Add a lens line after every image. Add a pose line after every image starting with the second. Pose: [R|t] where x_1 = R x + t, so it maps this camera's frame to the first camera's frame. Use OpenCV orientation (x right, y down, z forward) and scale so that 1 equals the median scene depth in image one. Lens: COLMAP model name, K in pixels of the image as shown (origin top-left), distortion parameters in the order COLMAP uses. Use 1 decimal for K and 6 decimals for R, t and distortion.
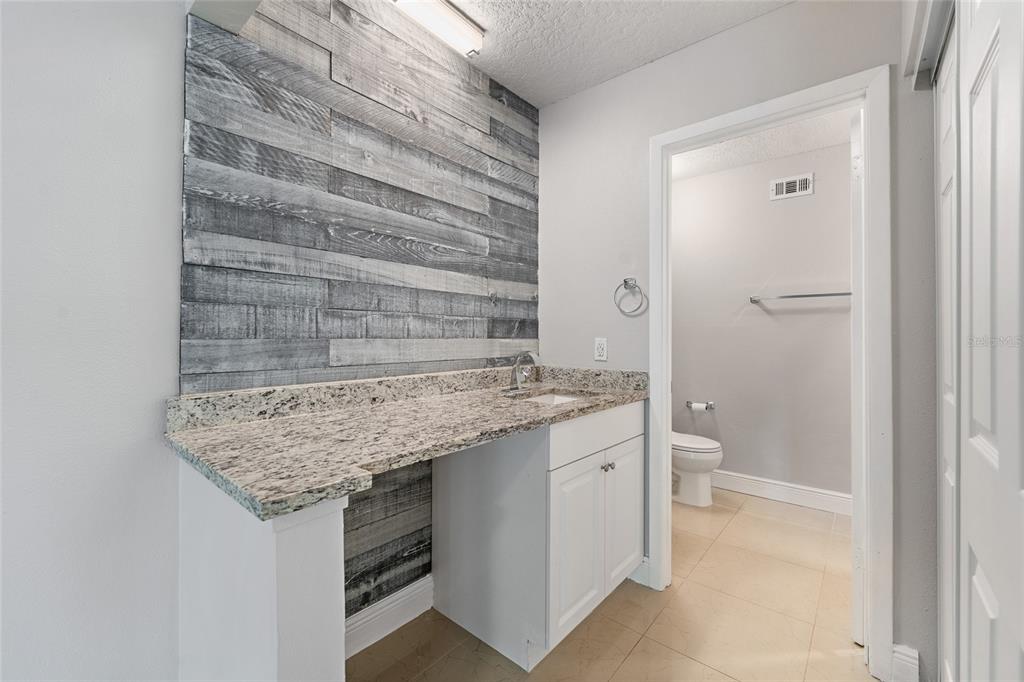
lens RADIAL K [[420.6, 0, 512.7], [0, 420.6, 333.5], [0, 0, 1]] dist [0.000924, 0.000108]
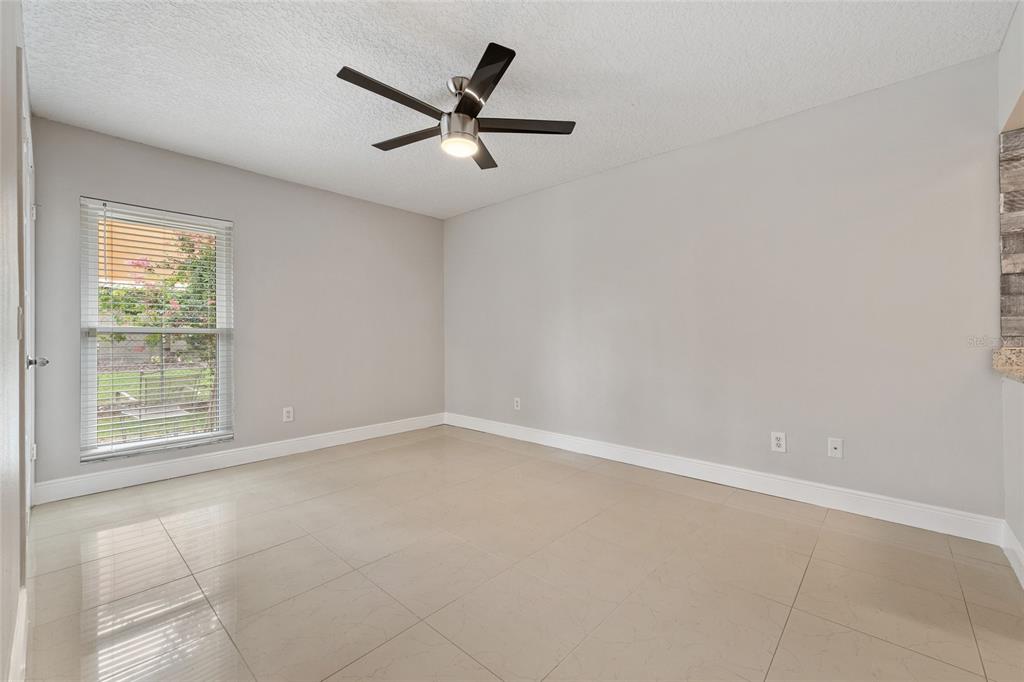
lens RADIAL K [[420.6, 0, 512.1], [0, 420.6, 331.1], [0, 0, 1]] dist [0.000924, 0.000108]
pose [[-0.046387, -0.011073, -0.998862, 1.096422], [0.021844, 0.999688, -0.012096, 0.050992], [0.998685, -0.022380, -0.046130, -0.999161]]
